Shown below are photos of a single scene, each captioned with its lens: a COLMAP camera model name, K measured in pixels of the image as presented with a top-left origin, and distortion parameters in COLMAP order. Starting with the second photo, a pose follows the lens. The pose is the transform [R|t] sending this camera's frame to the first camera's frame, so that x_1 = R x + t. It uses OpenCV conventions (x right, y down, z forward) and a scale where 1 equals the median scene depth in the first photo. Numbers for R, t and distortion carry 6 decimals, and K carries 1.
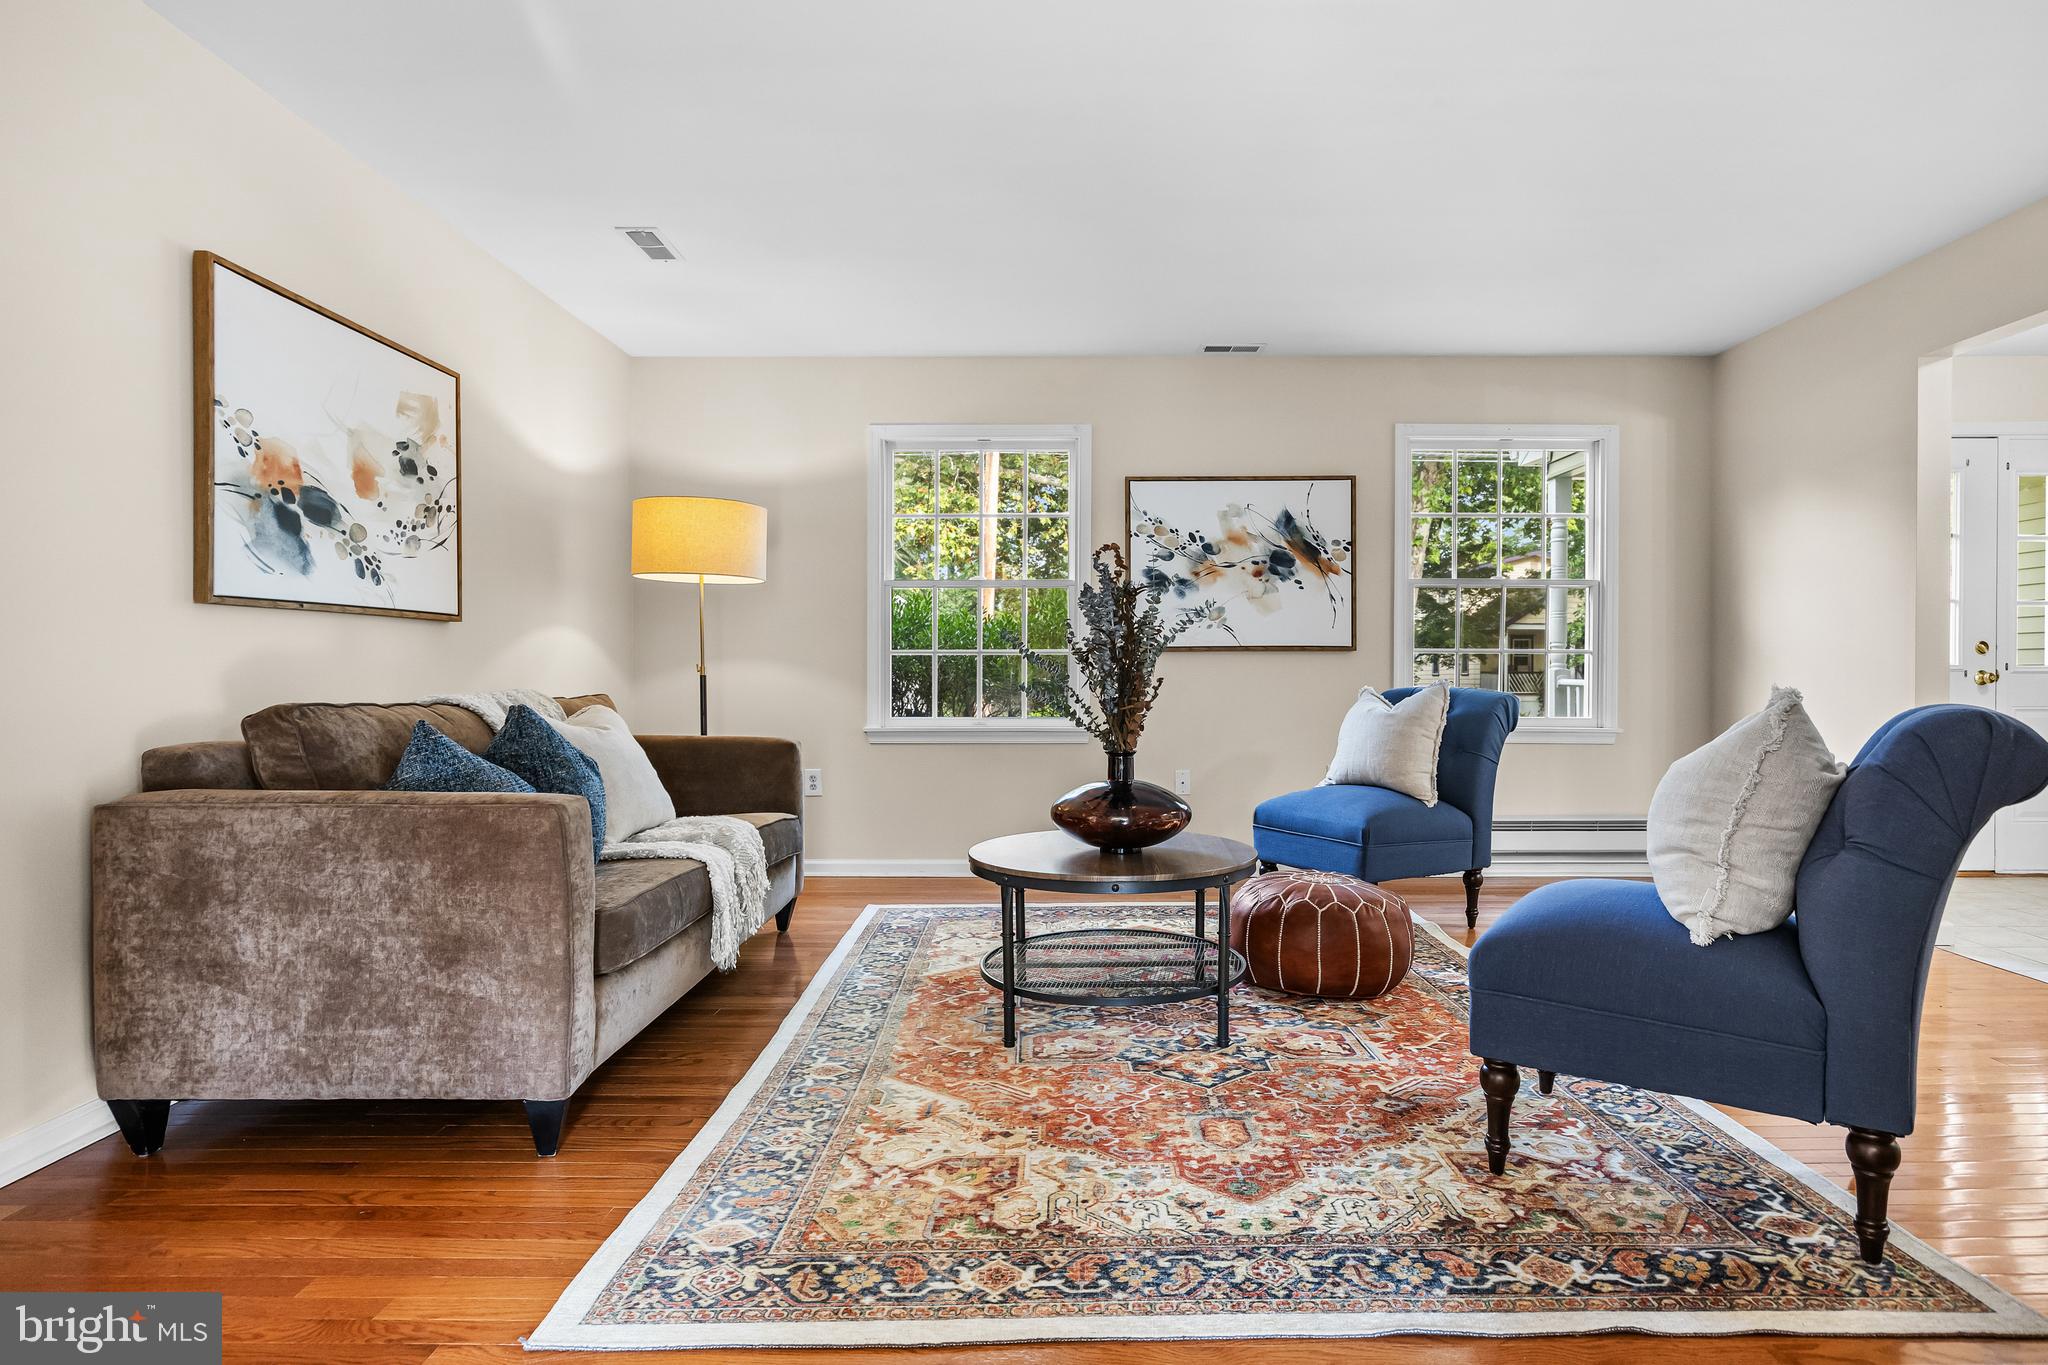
lens RADIAL K [[1105.4, 0, 1058.7], [0, 1105.4, 678.0], [0, 0, 1]] dist [-0.003598, -0.000313]
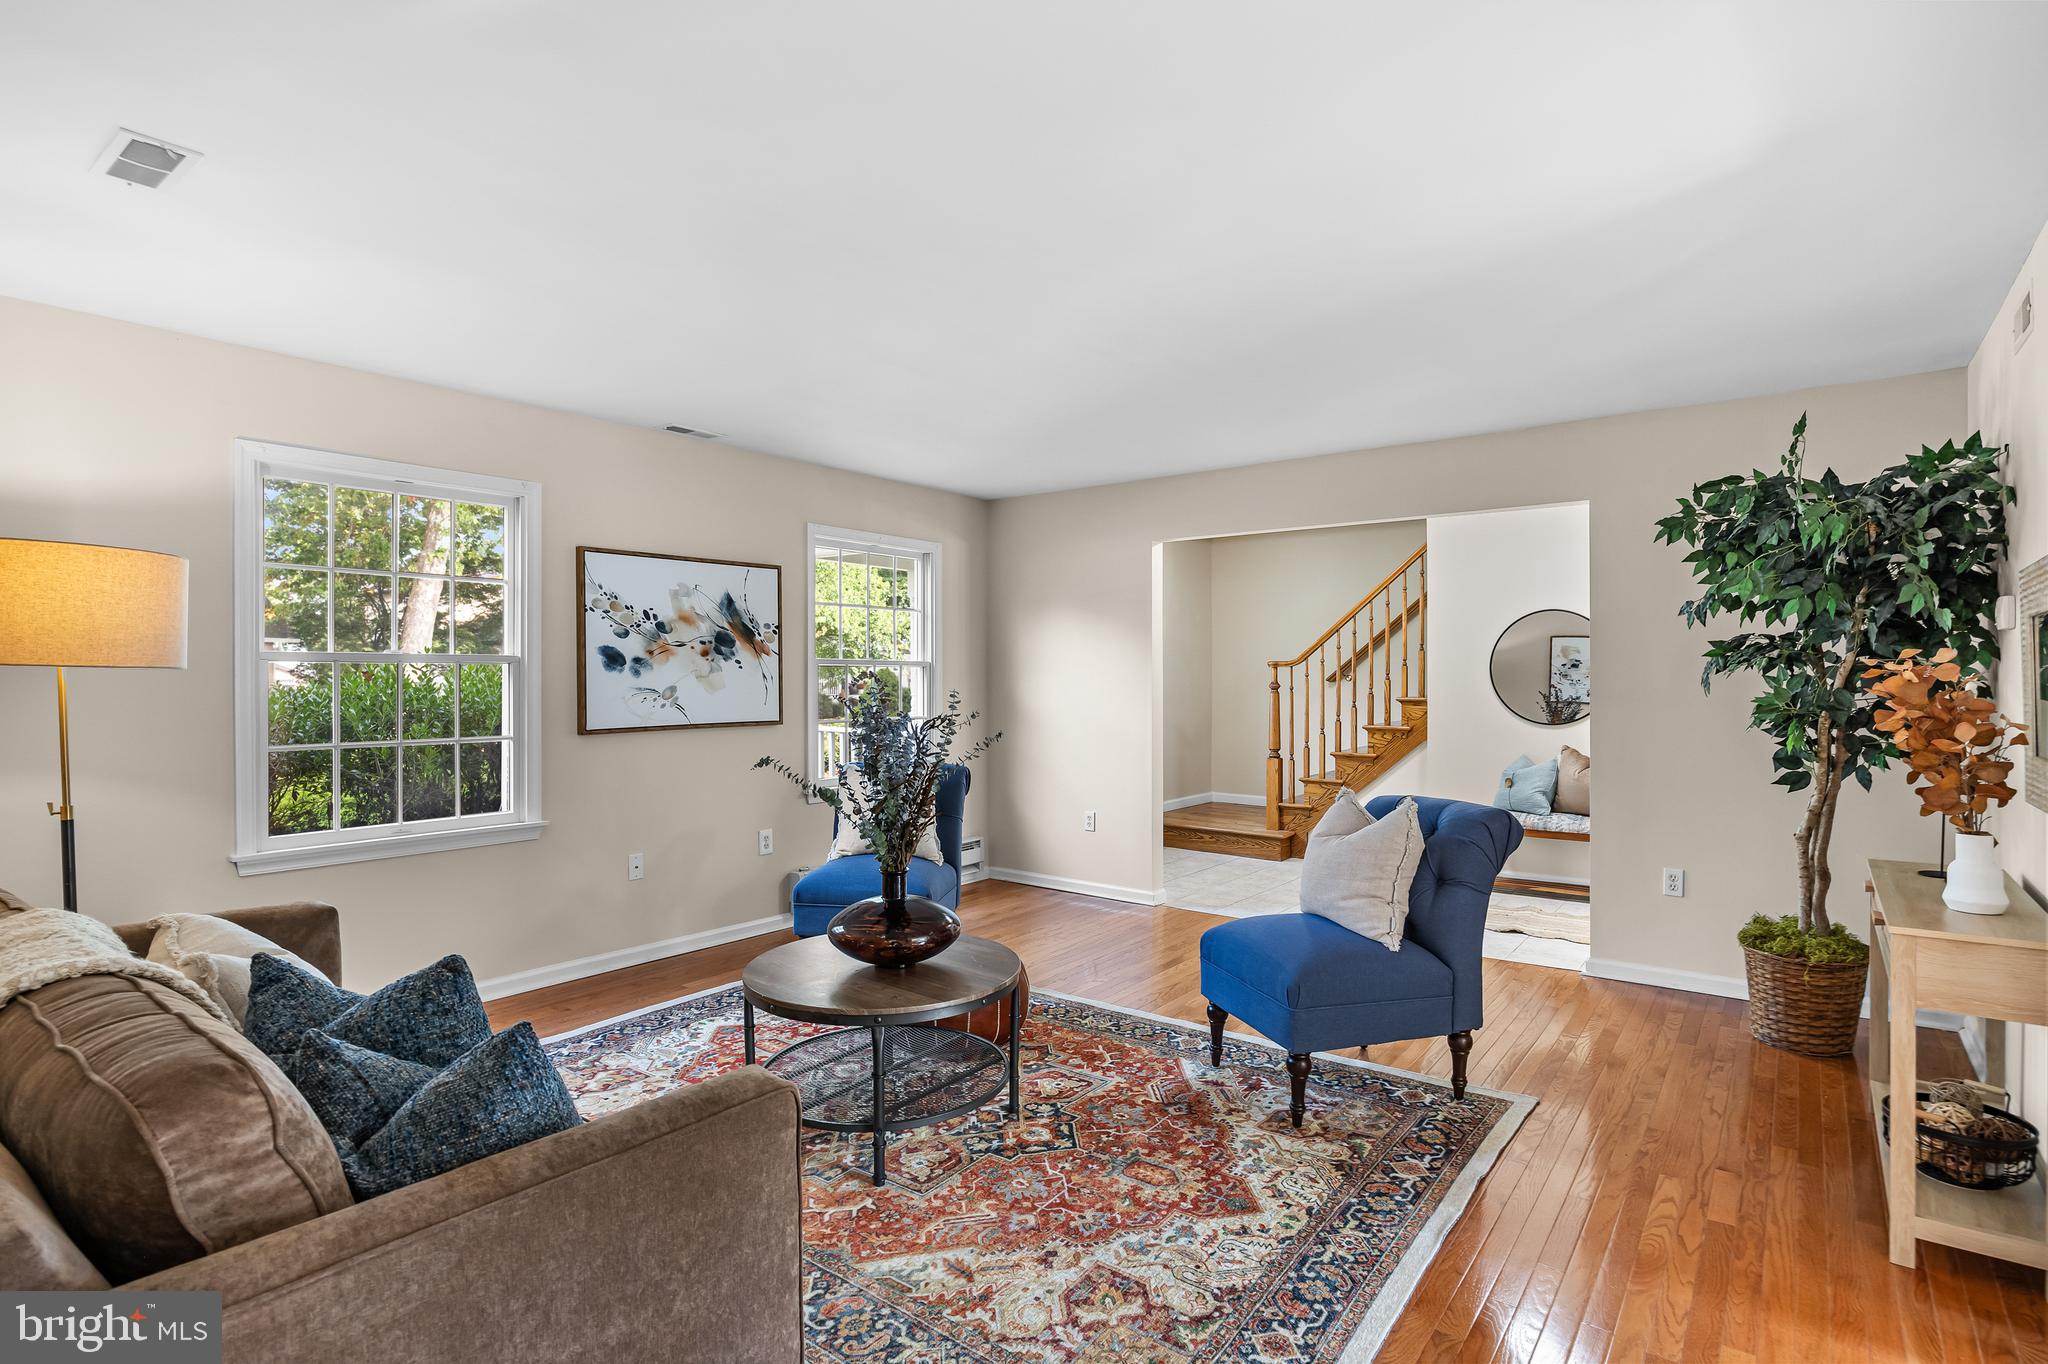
lens RADIAL K [[1017.9, 0, 1039.2], [0, 1017.9, 677.3], [0, 0, 1]] dist [-0.009941, 0.000232]
pose [[0.603571, -0.002262, 0.797306, -0.451726], [0.003019, 0.999995, 0.000552, -0.083865], [-0.797303, 0.002074, 0.603575, 0.212163]]
